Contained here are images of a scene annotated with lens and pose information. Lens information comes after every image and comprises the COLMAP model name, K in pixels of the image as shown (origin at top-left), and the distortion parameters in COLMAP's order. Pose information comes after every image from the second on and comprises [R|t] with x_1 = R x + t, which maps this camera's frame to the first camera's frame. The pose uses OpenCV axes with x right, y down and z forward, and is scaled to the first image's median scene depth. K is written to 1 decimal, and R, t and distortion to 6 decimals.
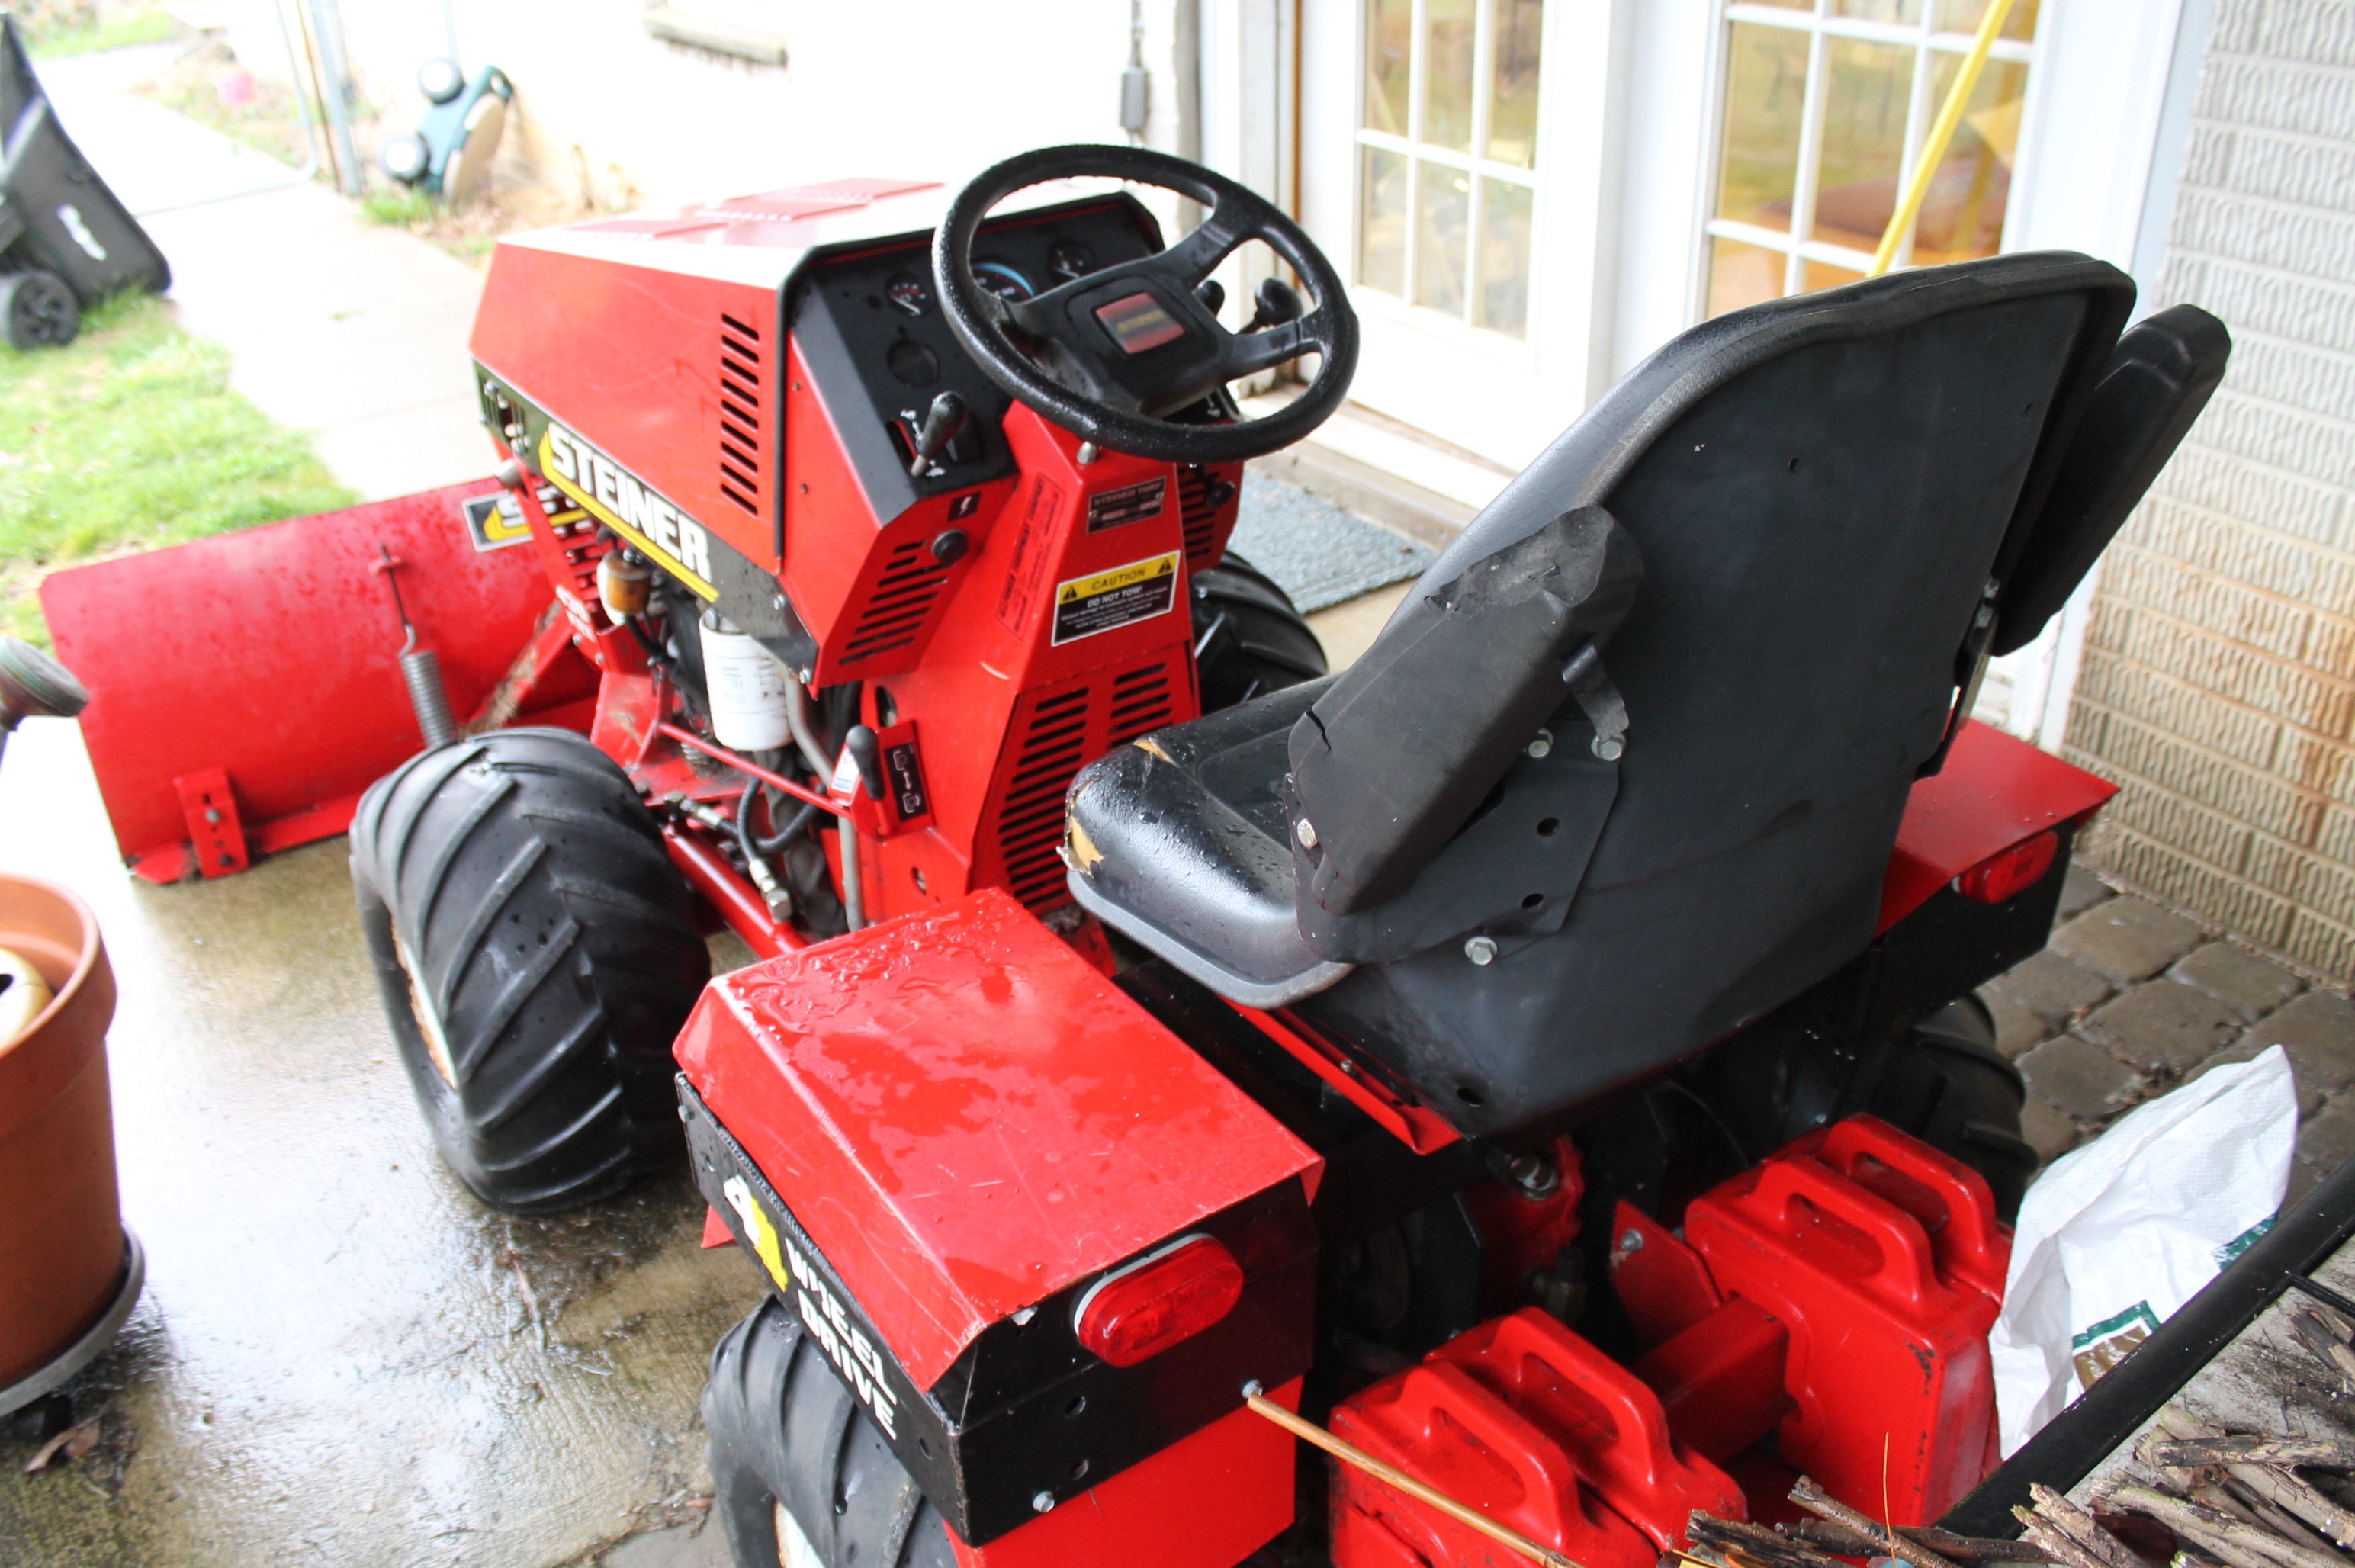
lens RADIAL K [[1992.6, 0, 1192.6], [0, 1992.6, 779.8], [0, 0, 1]] dist [-0.173103, 0.140520]
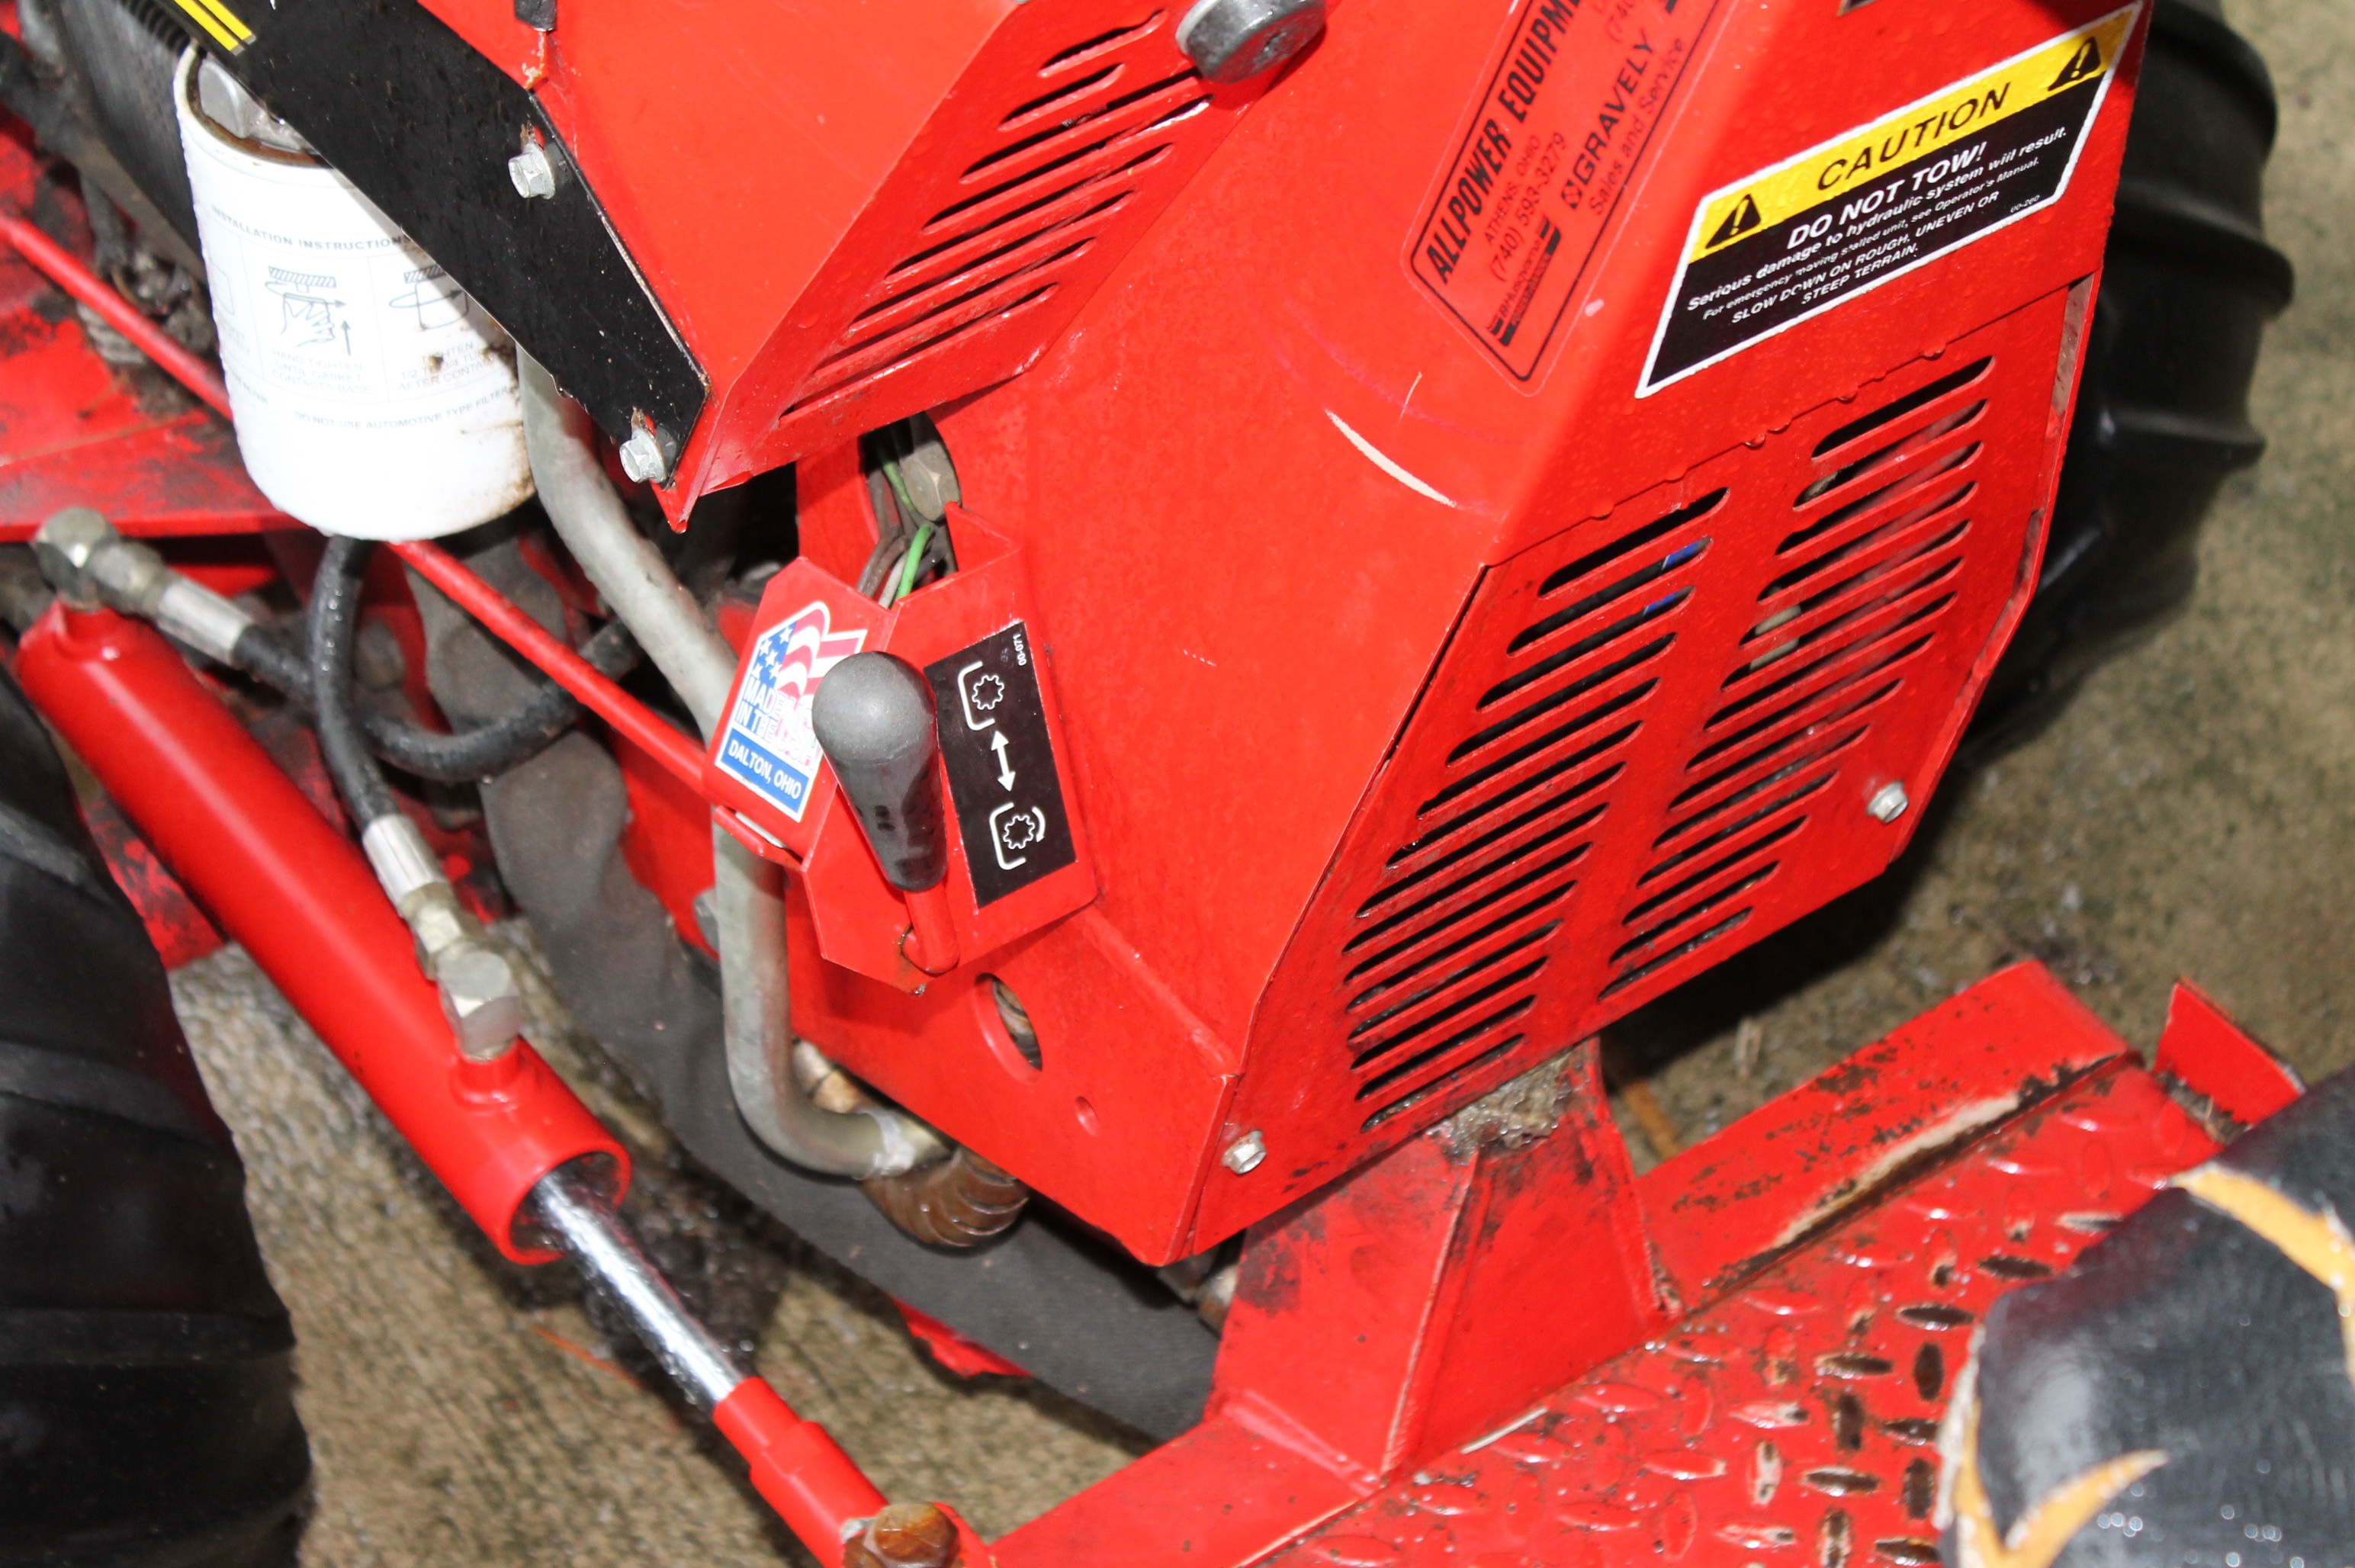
lens RADIAL K [[4720.3, 0, 1182.6], [0, 4720.3, 772.2], [0, 0, 1]] dist [0.022941, 0.066644]
pose [[0.999958, 0.006593, 0.006367, -0.090694], [-0.008002, 0.966778, 0.255492, -0.119658], [-0.004471, -0.255533, 0.966790, 0.276751]]
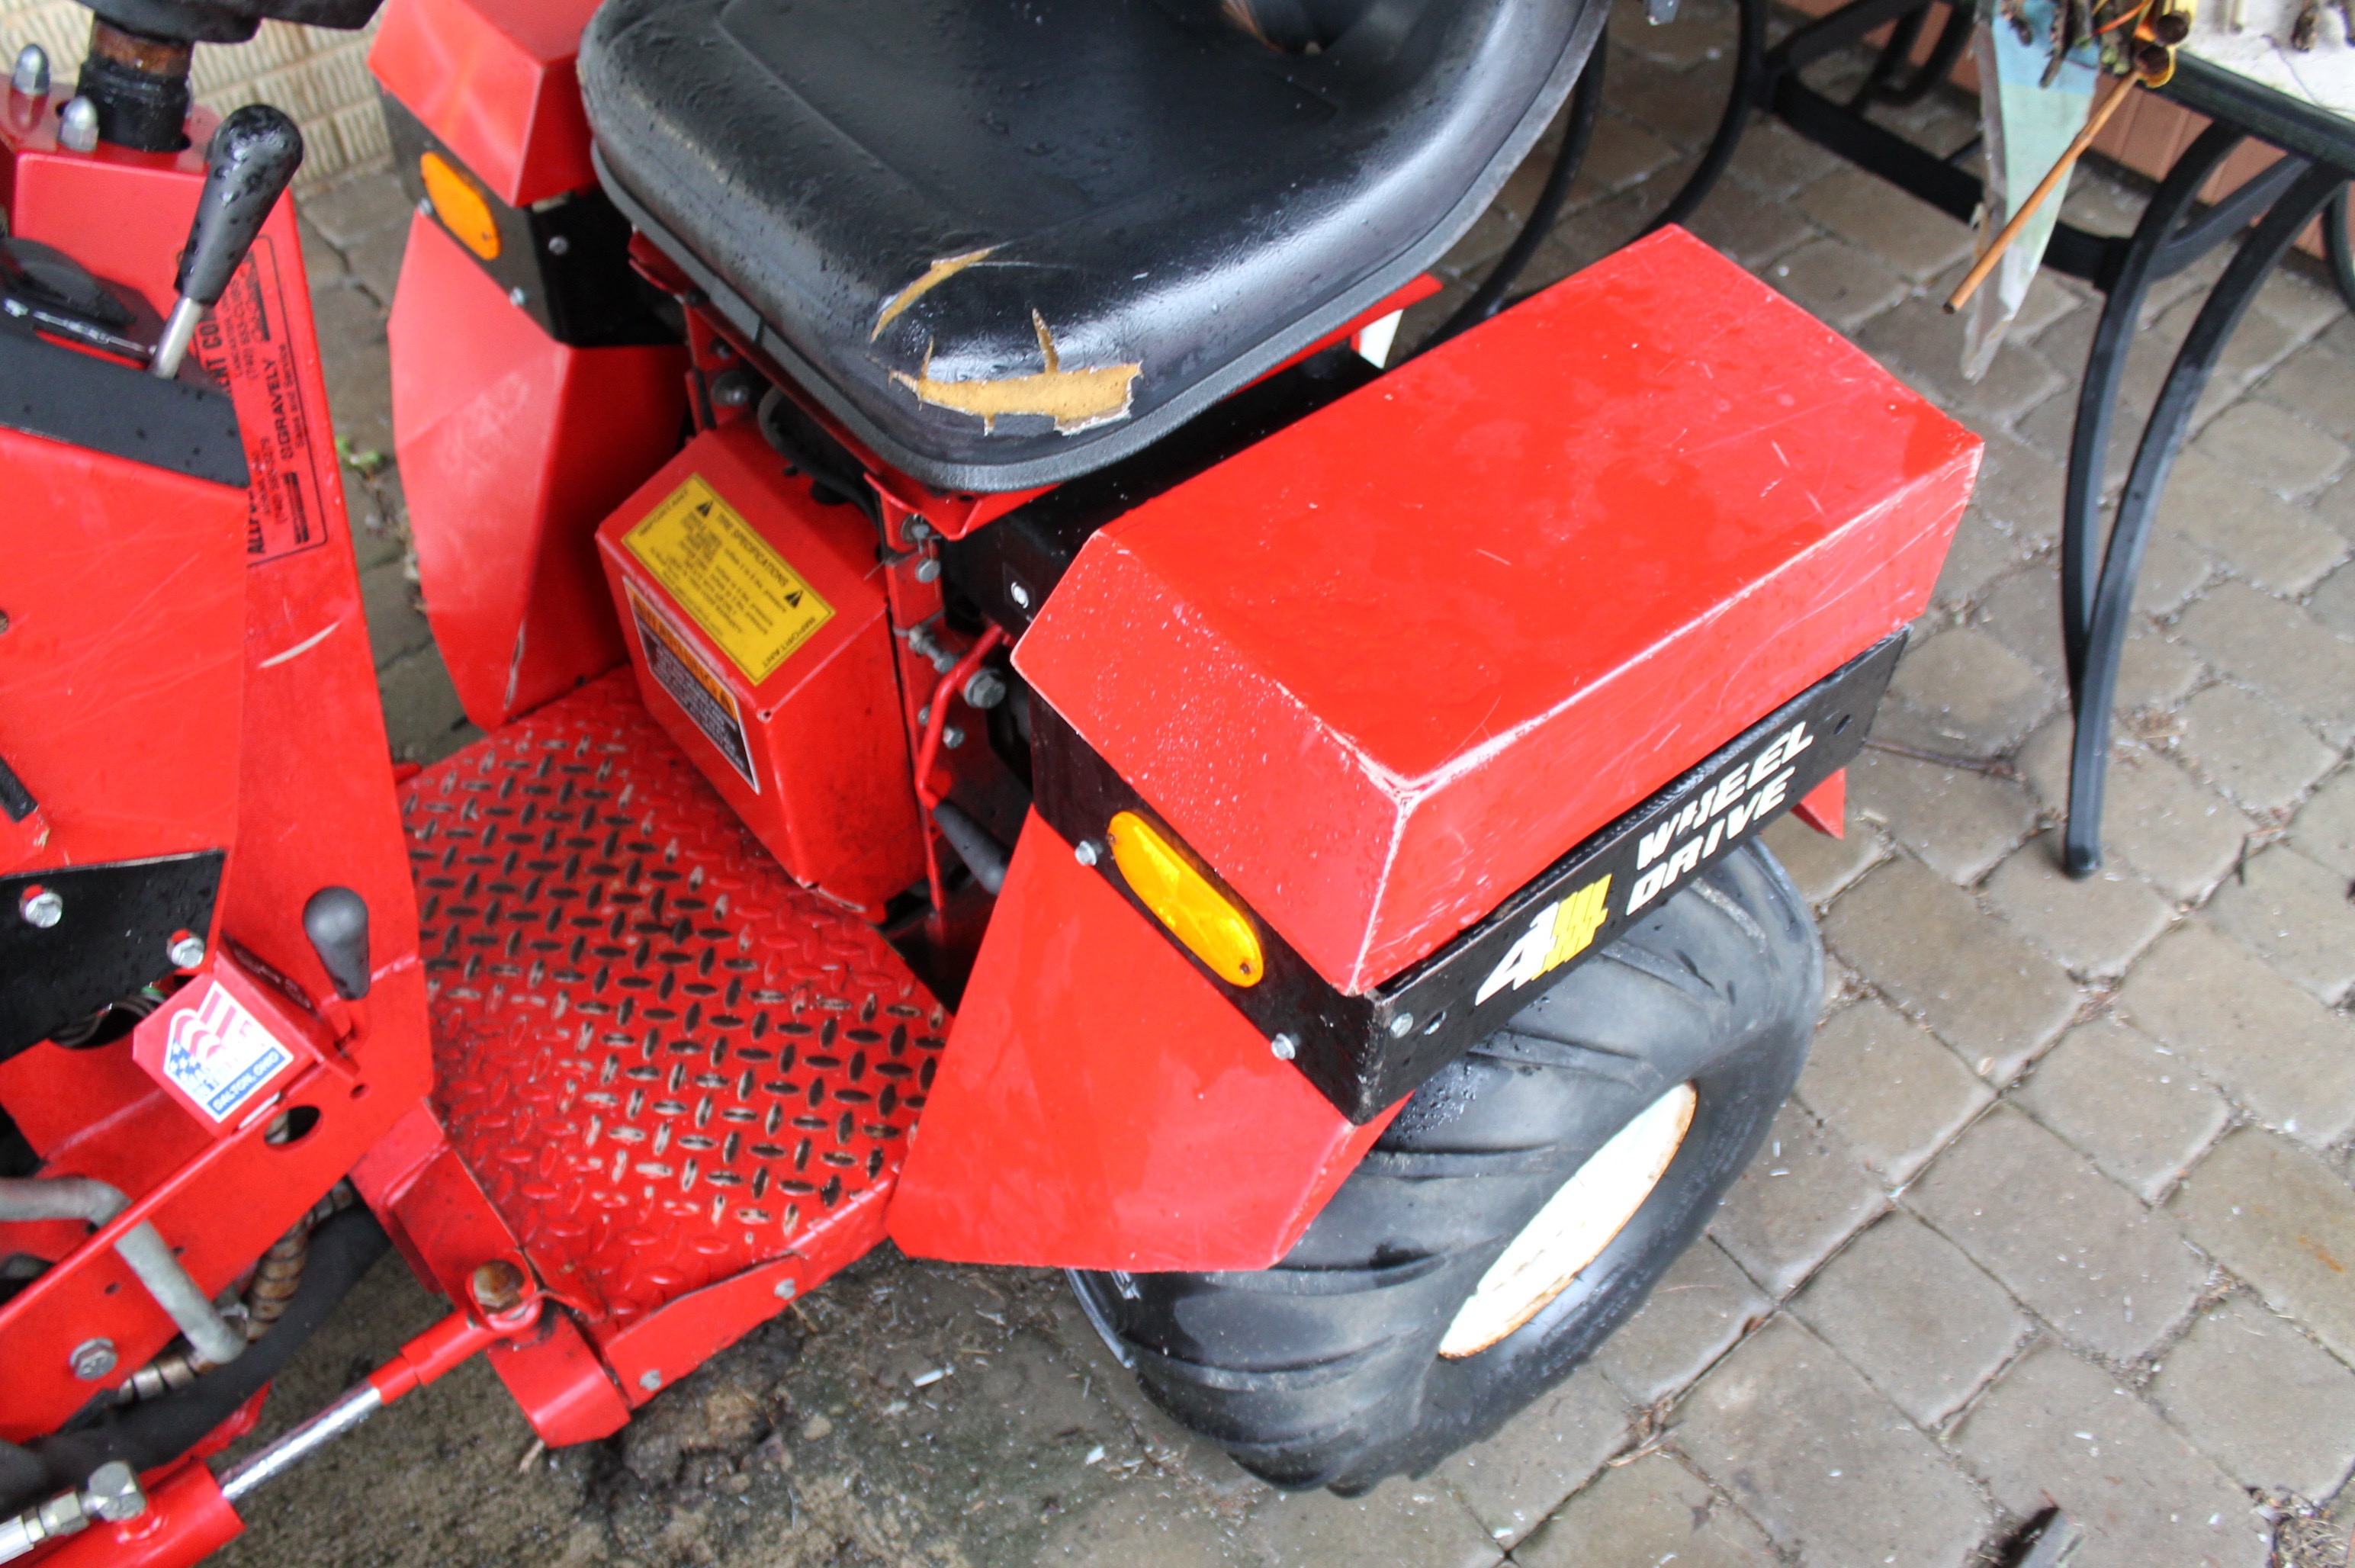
lens RADIAL K [[2001.4, 0, 1164.9], [0, 2001.4, 765.6], [0, 0, 1]] dist [-0.174413, 0.157899]
pose [[-0.074900, -0.731903, 0.677280, -0.343230], [0.488128, 0.565342, 0.664920, -0.187357], [-0.869552, 0.380402, 0.314918, 0.450470]]
